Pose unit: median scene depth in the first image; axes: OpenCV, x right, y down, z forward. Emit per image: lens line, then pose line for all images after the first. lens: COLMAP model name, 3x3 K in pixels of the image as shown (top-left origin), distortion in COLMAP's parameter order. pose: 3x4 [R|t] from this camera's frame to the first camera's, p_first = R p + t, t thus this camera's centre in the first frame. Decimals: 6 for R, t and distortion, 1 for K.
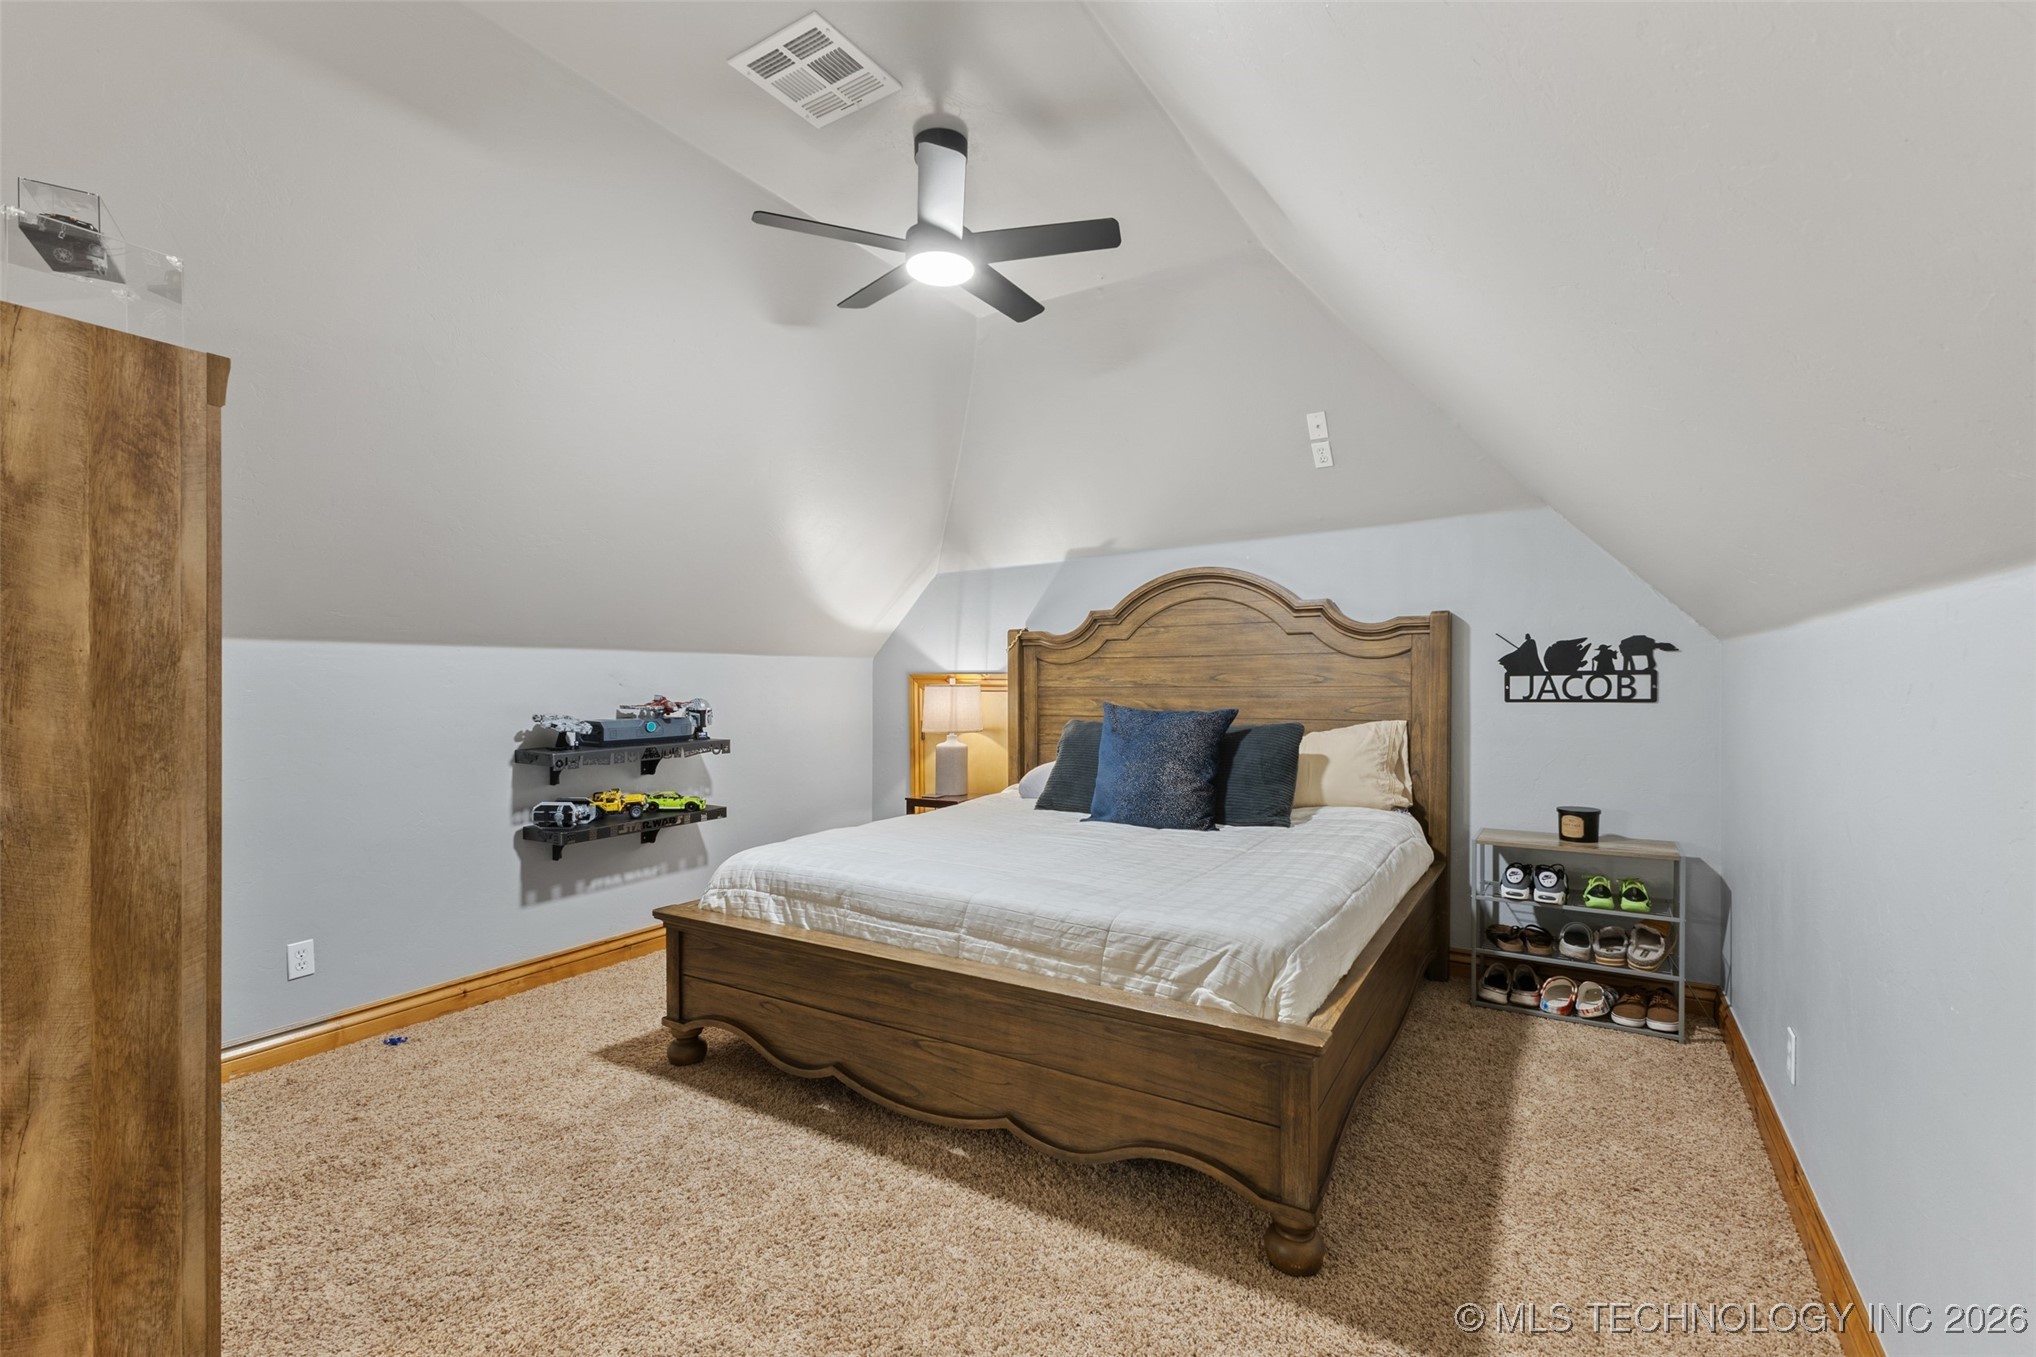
lens RADIAL K [[888.5, 0, 1020.5], [0, 888.5, 704.7], [0, 0, 1]] dist [0.021459, -0.006345]
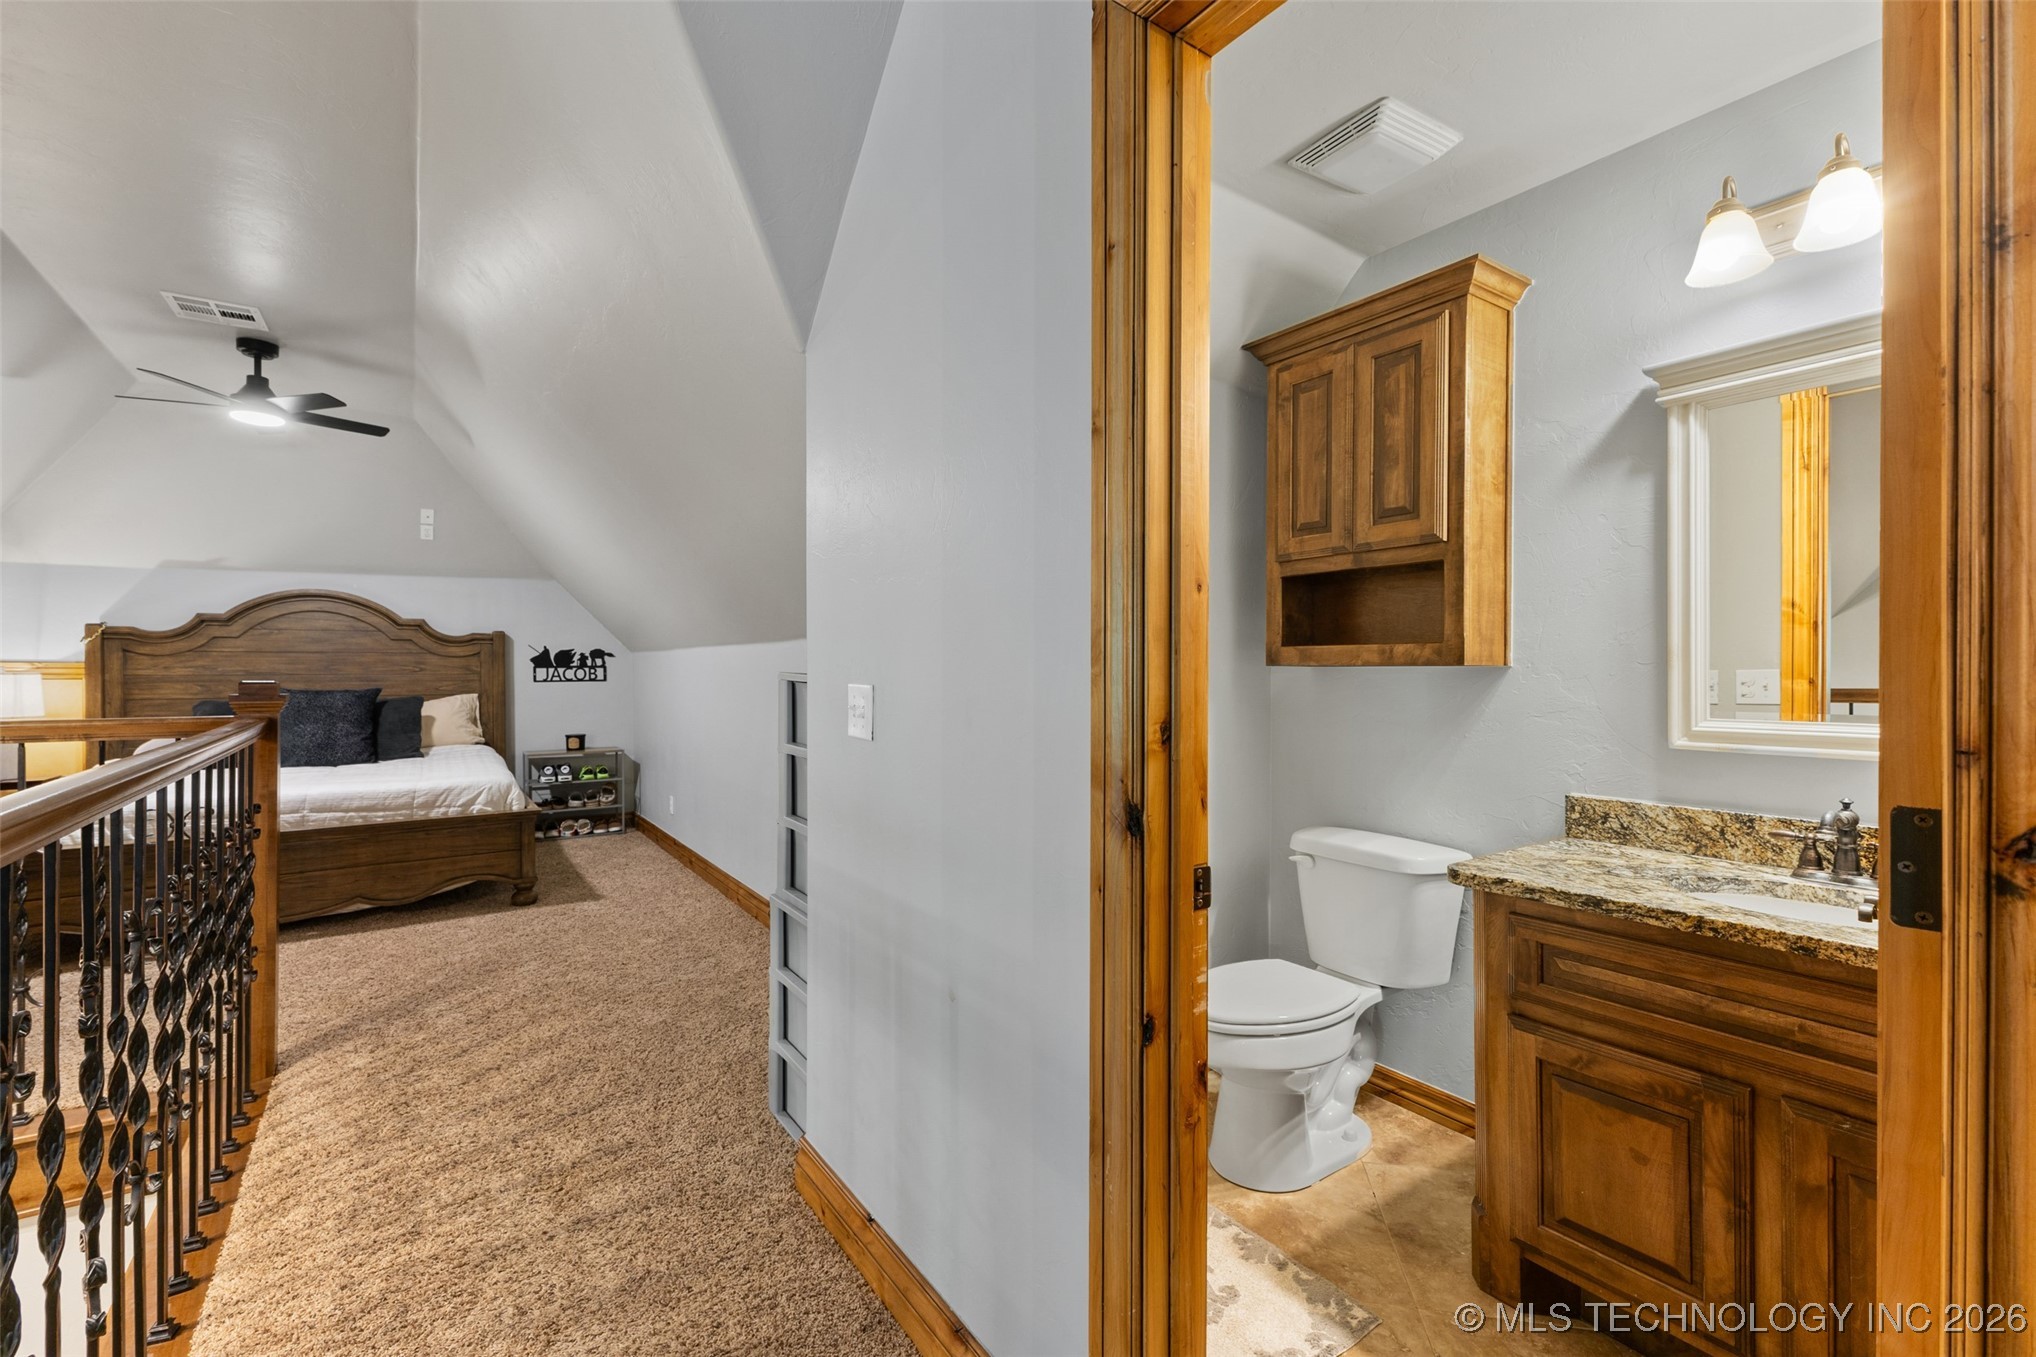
lens RADIAL K [[888.5, 0, 1018.6], [0, 888.5, 681.3], [0, 0, 1]] dist [0.021459, -0.006345]
pose [[0.406796, -0.006957, 0.913493, -0.759371], [0.024292, 0.999700, -0.003205, 0.026255], [-0.913196, 0.023494, 0.406842, -0.687994]]
